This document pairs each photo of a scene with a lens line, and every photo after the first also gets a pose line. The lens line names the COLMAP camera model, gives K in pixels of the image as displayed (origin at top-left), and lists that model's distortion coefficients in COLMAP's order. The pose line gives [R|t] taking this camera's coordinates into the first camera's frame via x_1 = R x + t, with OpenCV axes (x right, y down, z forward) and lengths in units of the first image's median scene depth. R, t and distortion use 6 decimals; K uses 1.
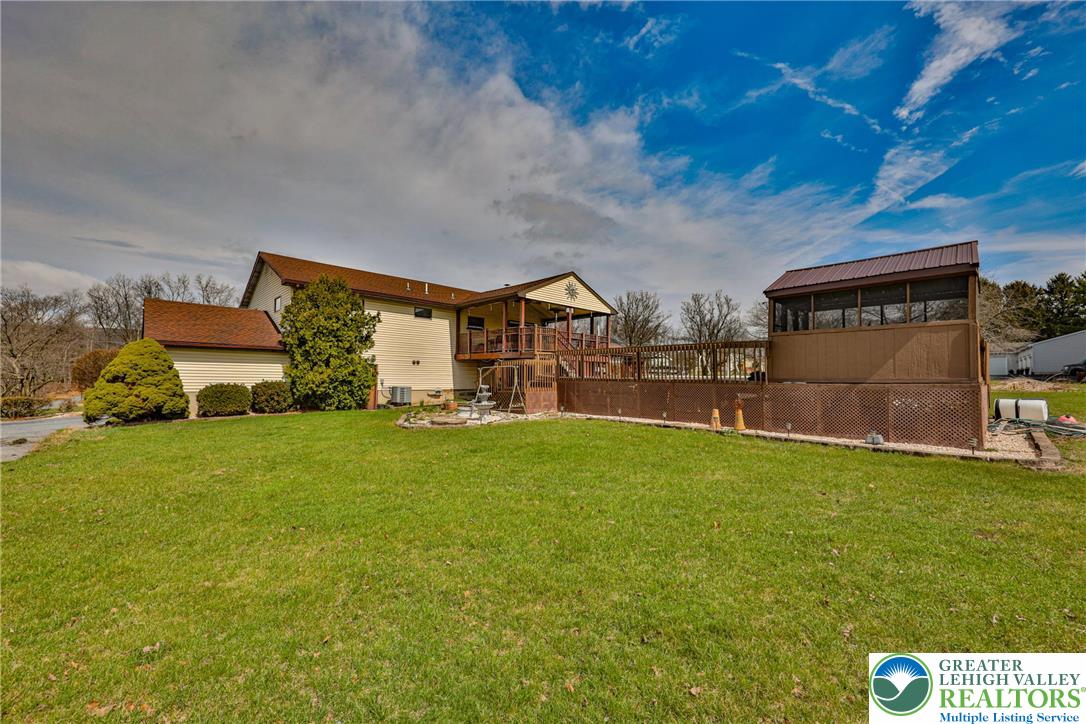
lens RADIAL K [[393.6, 0, 543.0], [0, 393.6, 362.0], [0, 0, 1]] dist [-0.025774, -0.000056]
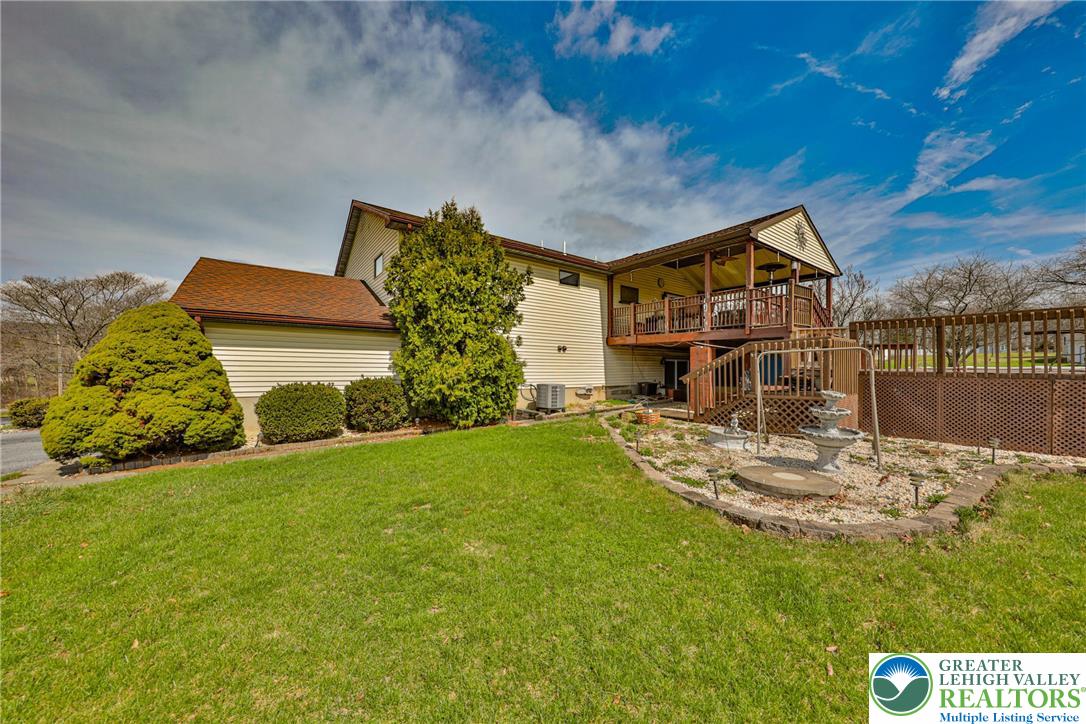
lens RADIAL K [[369.8, 0, 543.0], [0, 369.8, 362.0], [0, 0, 1]] dist [-0.015883, 0.000049]
pose [[0.986844, -0.004357, -0.161618, -0.335828], [0.008336, 0.999678, 0.023952, 0.011838], [0.161461, -0.024984, 0.986563, 0.460079]]
